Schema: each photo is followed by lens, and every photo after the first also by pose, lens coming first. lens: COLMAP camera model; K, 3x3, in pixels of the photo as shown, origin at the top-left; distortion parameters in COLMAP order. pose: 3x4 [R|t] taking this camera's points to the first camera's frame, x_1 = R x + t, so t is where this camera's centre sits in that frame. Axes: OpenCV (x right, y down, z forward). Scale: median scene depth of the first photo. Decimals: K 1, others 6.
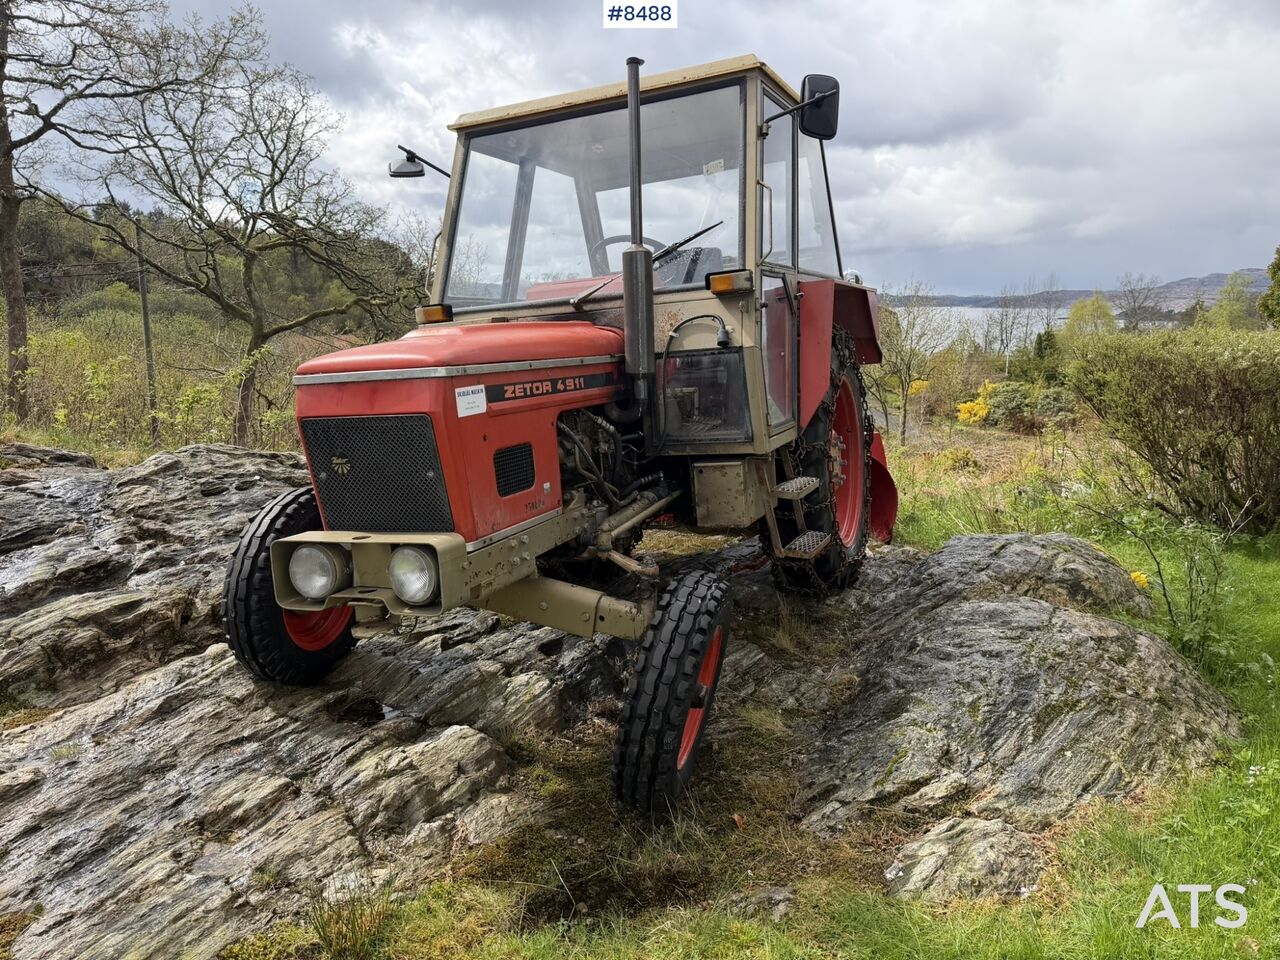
lens RADIAL K [[896.6, 0, 649.9], [0, 896.6, 486.3], [0, 0, 1]] dist [0.035371, -0.047993]
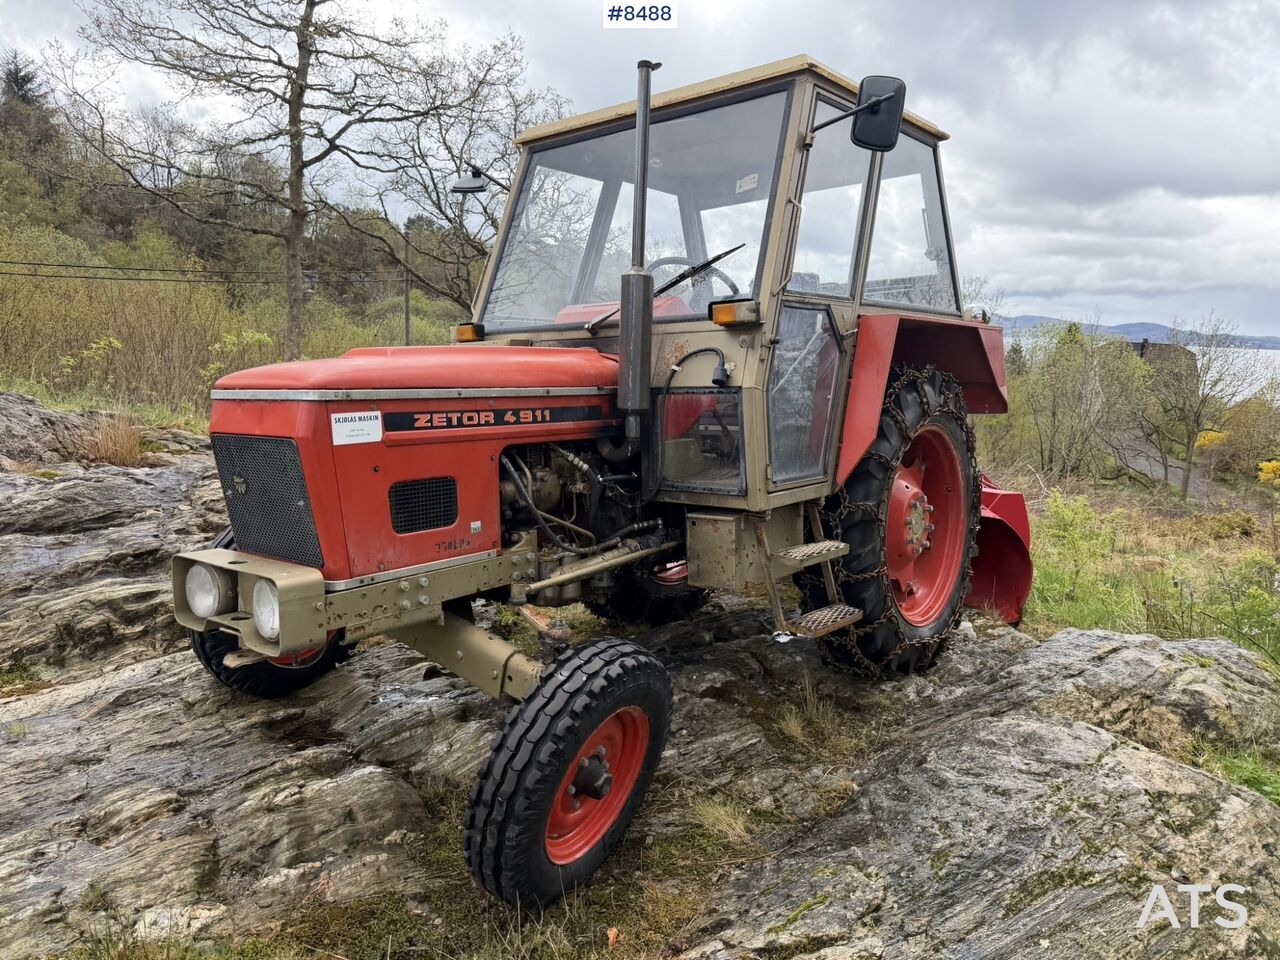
lens RADIAL K [[905.7, 0, 653.1], [0, 905.7, 493.9], [0, 0, 1]] dist [0.002734, -0.005245]
pose [[0.960771, 0.094536, -0.260733, 0.260196], [-0.098395, 0.995146, -0.001757, -0.042115], [0.259301, 0.027343, 0.965409, 0.133338]]
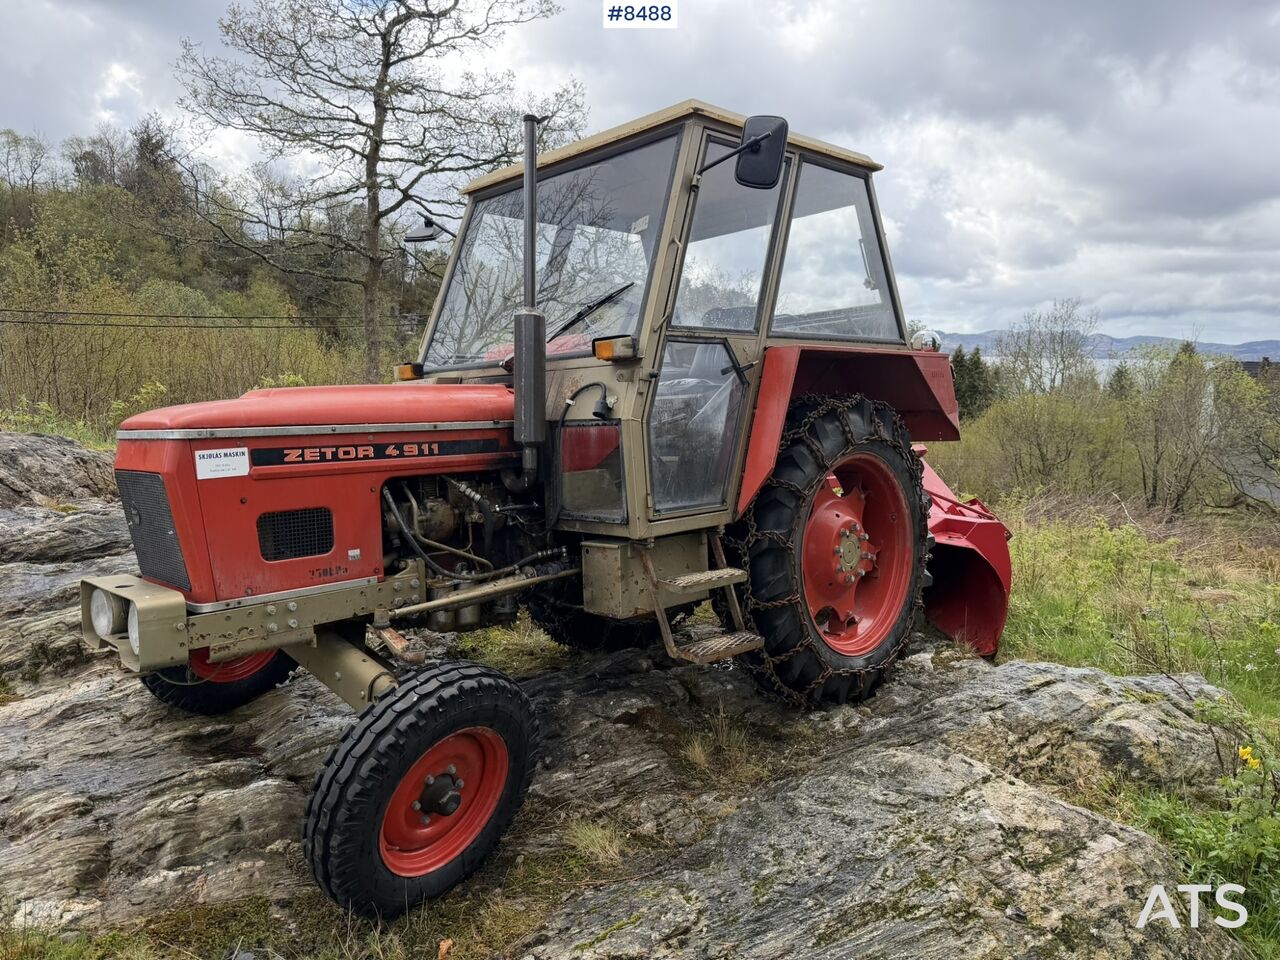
lens RADIAL K [[907.3, 0, 641.8], [0, 907.3, 490.9], [0, 0, 1]] dist [0.003333, -0.006217]
pose [[0.924794, 0.076629, -0.372673, 0.470591], [-0.094084, 0.995146, -0.028848, -0.059664], [0.368653, 0.061740, 0.927514, 0.168952]]
